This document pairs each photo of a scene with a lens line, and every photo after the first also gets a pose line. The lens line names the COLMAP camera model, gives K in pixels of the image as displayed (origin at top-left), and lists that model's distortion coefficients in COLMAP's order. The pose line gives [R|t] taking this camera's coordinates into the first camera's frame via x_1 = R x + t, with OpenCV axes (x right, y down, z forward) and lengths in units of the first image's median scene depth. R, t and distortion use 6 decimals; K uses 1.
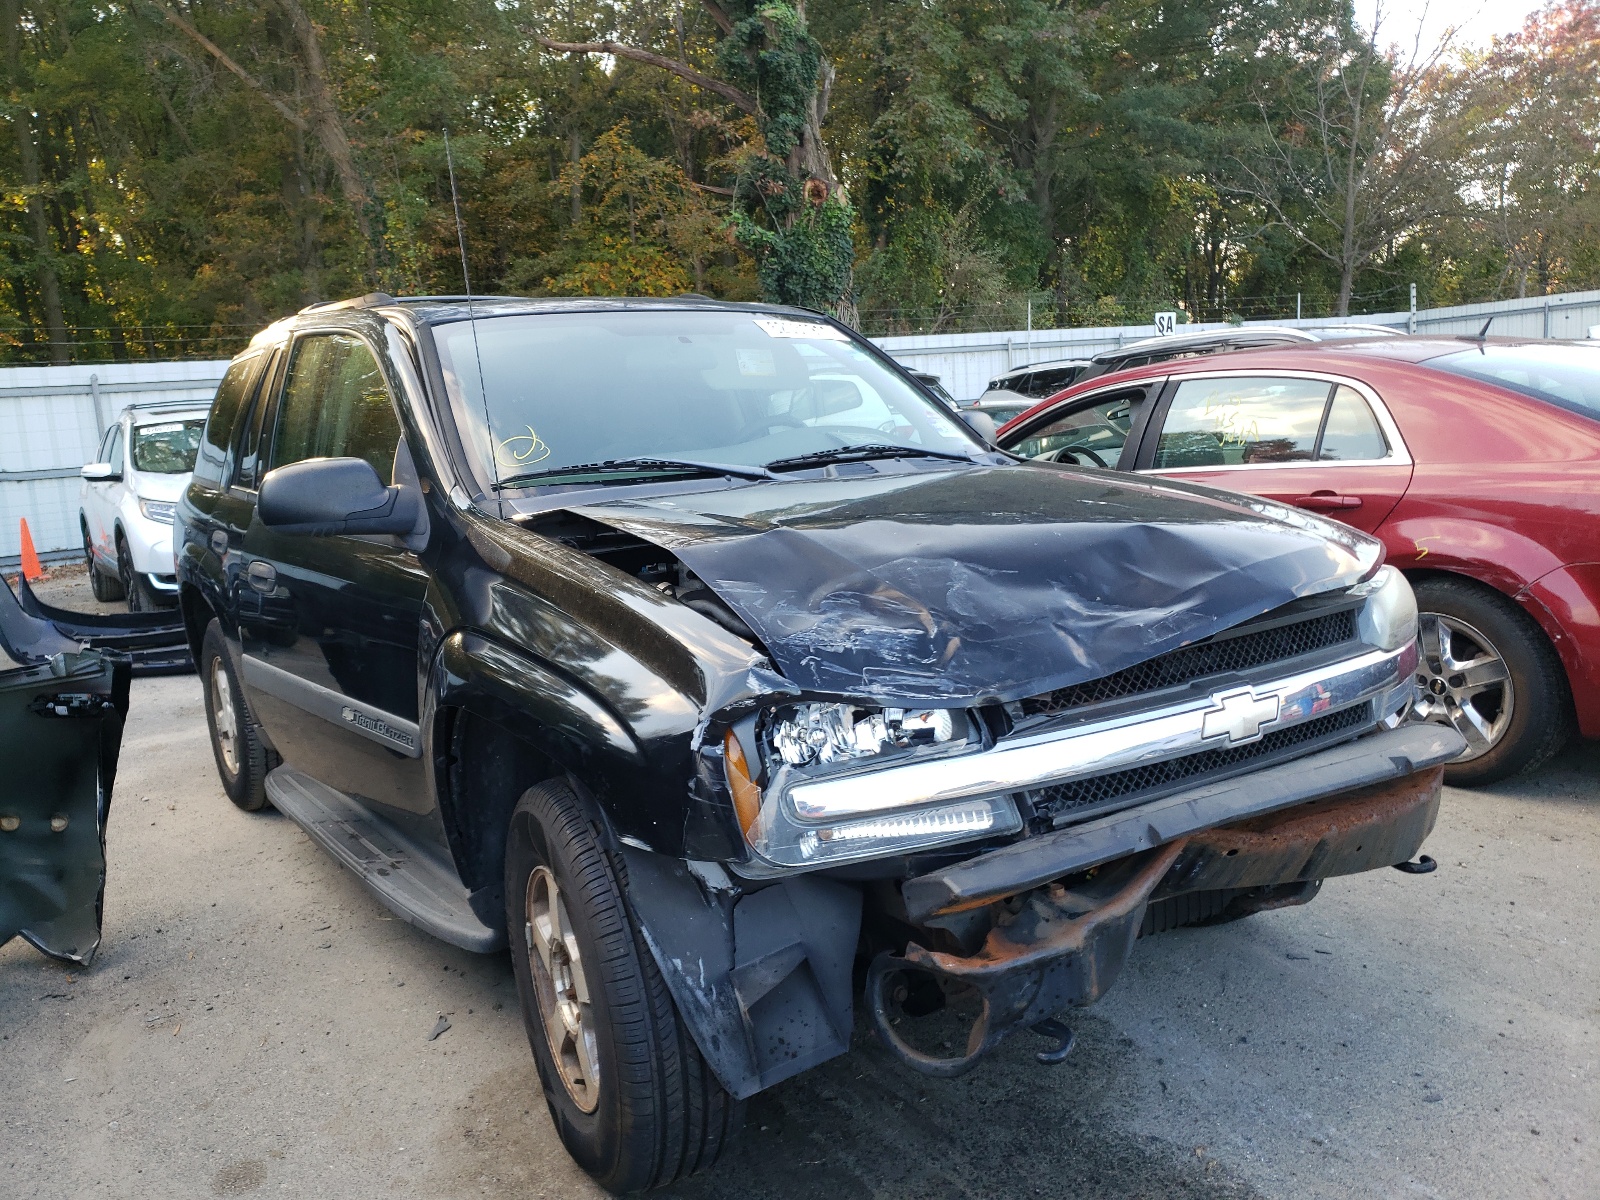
lens RADIAL K [[1213.7, 0, 800.0], [0, 1213.7, 600.0], [0, 0, 1]] dist [-0.004164, -0.002009]
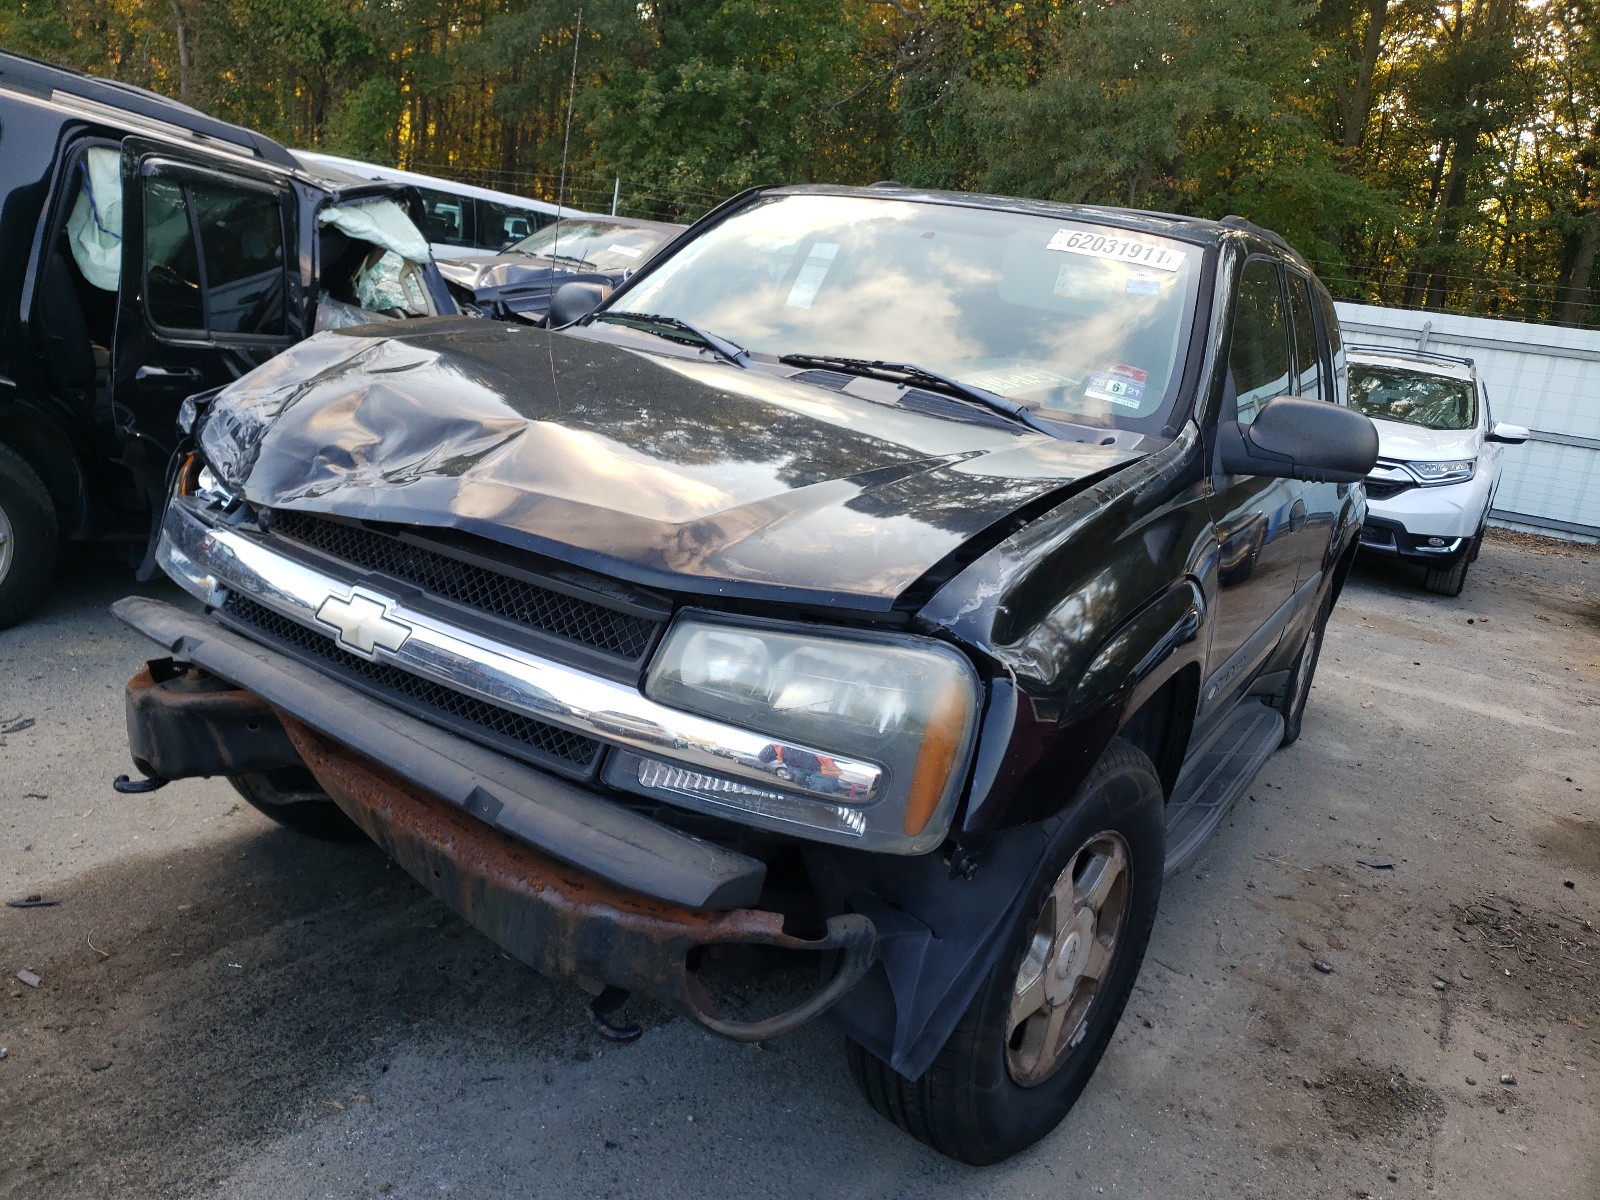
lens RADIAL K [[1247.3, 0, 800.0], [0, 1247.3, 600.0], [0, 0, 1]] dist [0.002300, 0.000471]
pose [[0.415843, 0.336485, -0.844898, 0.998350], [-0.327391, 0.922136, 0.206110, -0.164977], [0.848463, 0.190903, 0.493625, 0.661078]]
